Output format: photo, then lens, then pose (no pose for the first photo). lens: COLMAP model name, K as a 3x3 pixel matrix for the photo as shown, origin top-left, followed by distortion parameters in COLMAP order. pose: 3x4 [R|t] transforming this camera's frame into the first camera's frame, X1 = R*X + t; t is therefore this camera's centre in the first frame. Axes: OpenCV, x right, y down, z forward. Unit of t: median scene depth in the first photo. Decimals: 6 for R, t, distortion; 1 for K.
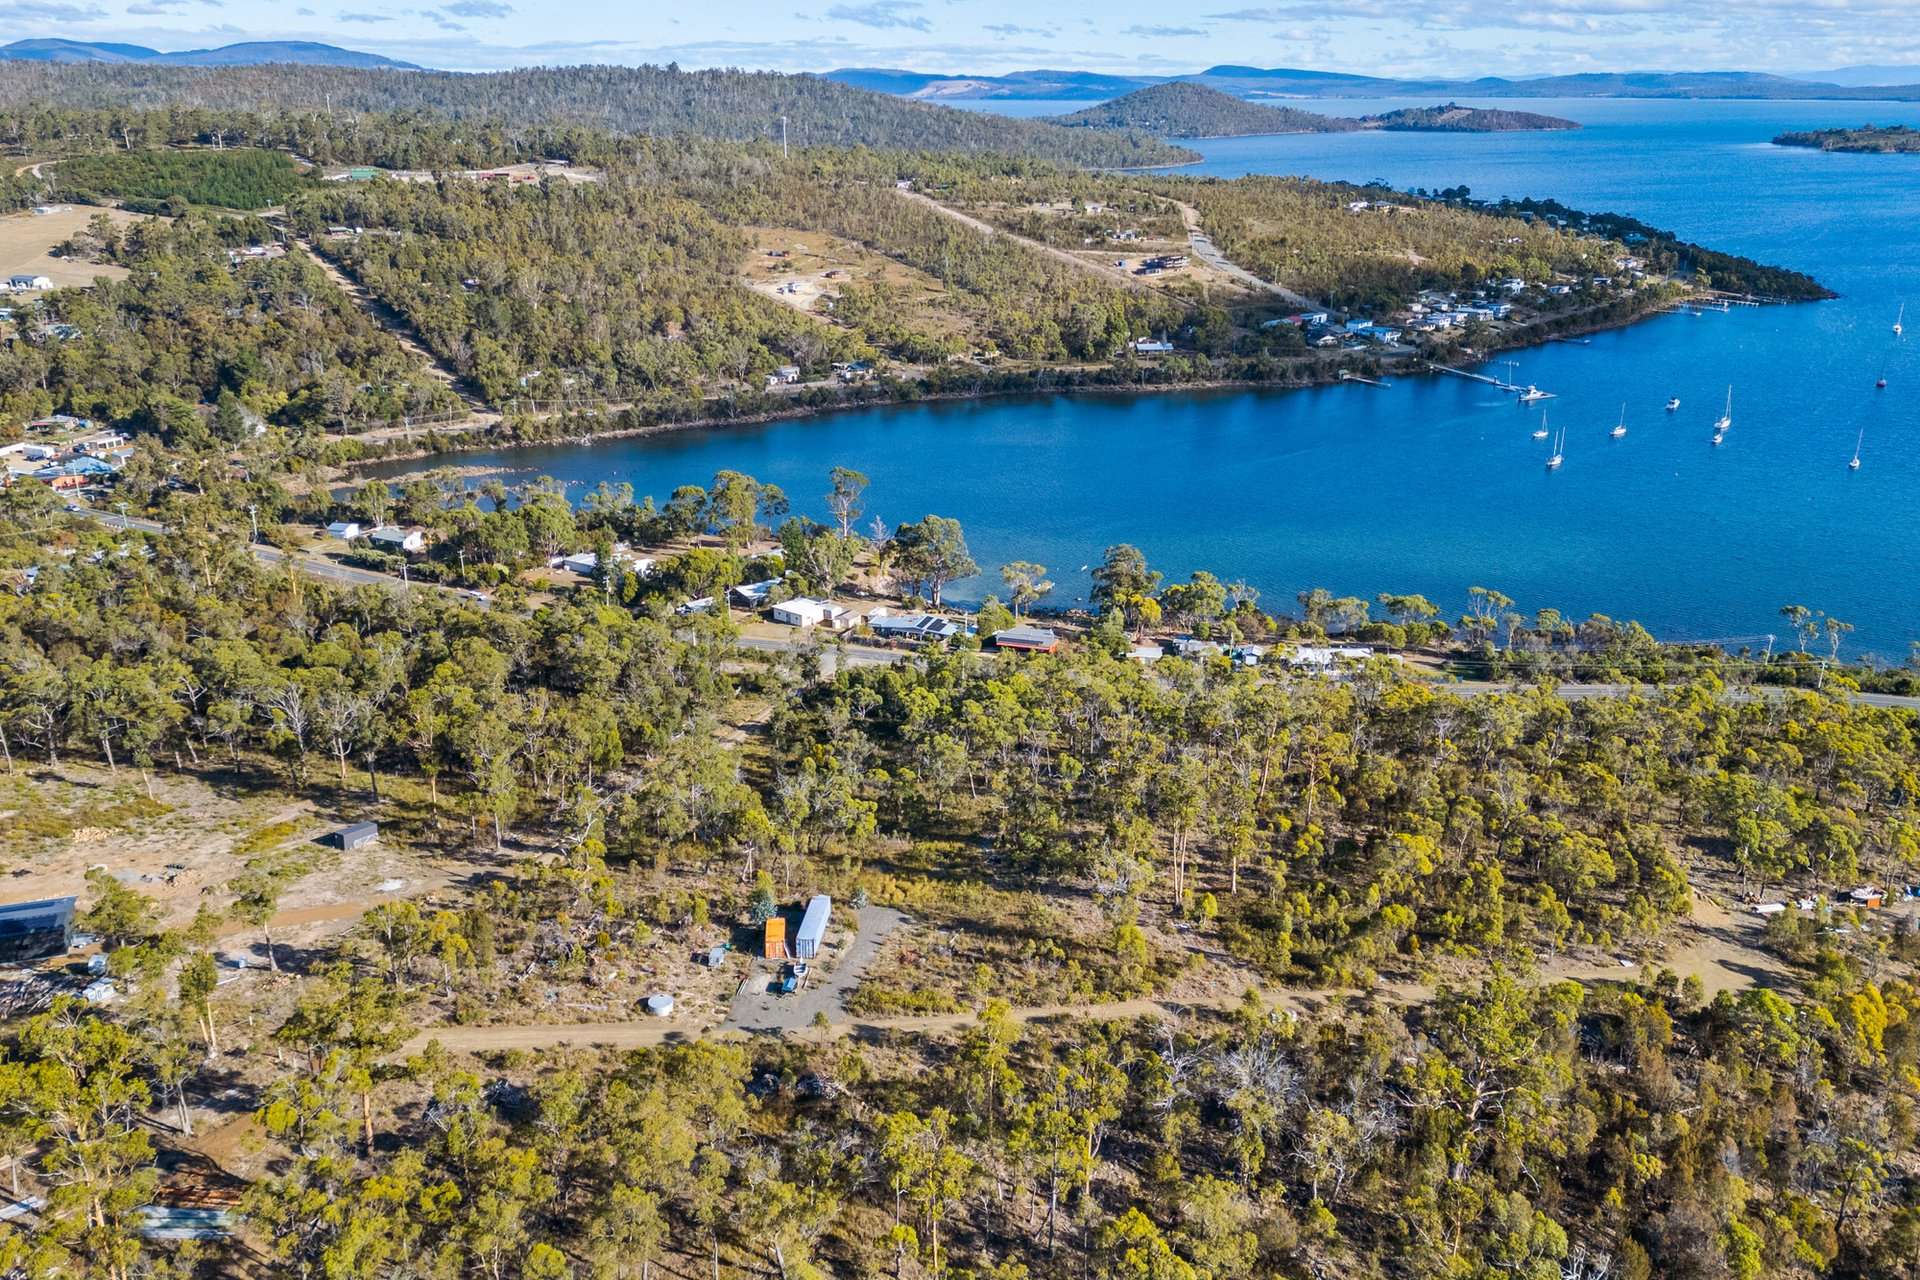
lens RADIAL K [[1513.7, 0, 948.3], [0, 1513.7, 642.4], [0, 0, 1]] dist [0.088691, -0.098125]
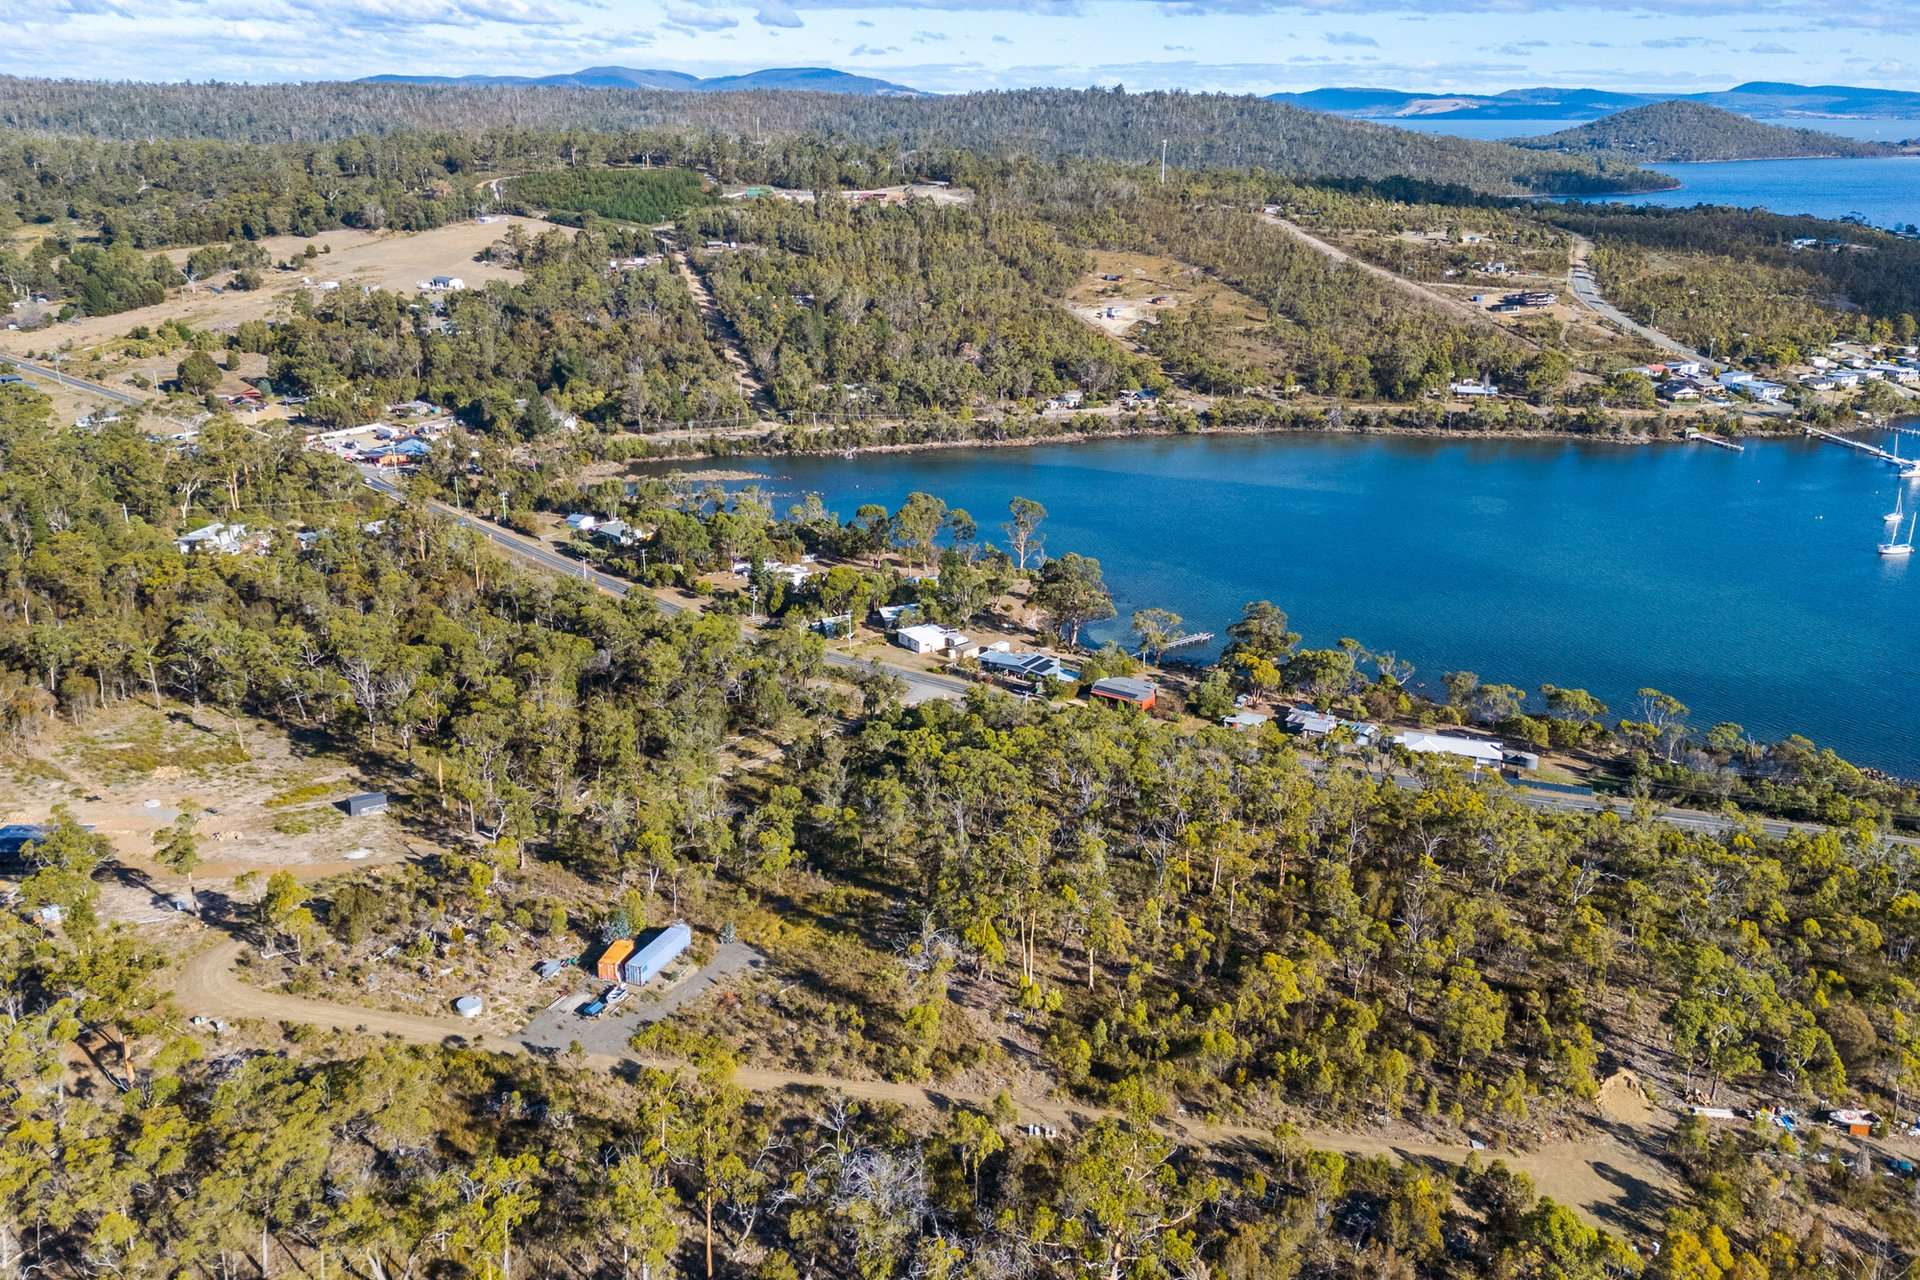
lens RADIAL K [[1513.7, 0, 948.3], [0, 1513.7, 642.4], [0, 0, 1]] dist [0.088691, -0.098125]
pose [[0.955334, 0.100987, -0.277739, 0.108451], [-0.104202, 0.994551, 0.003198, -0.012493], [0.276548, 0.025885, 0.960651, 0.025179]]
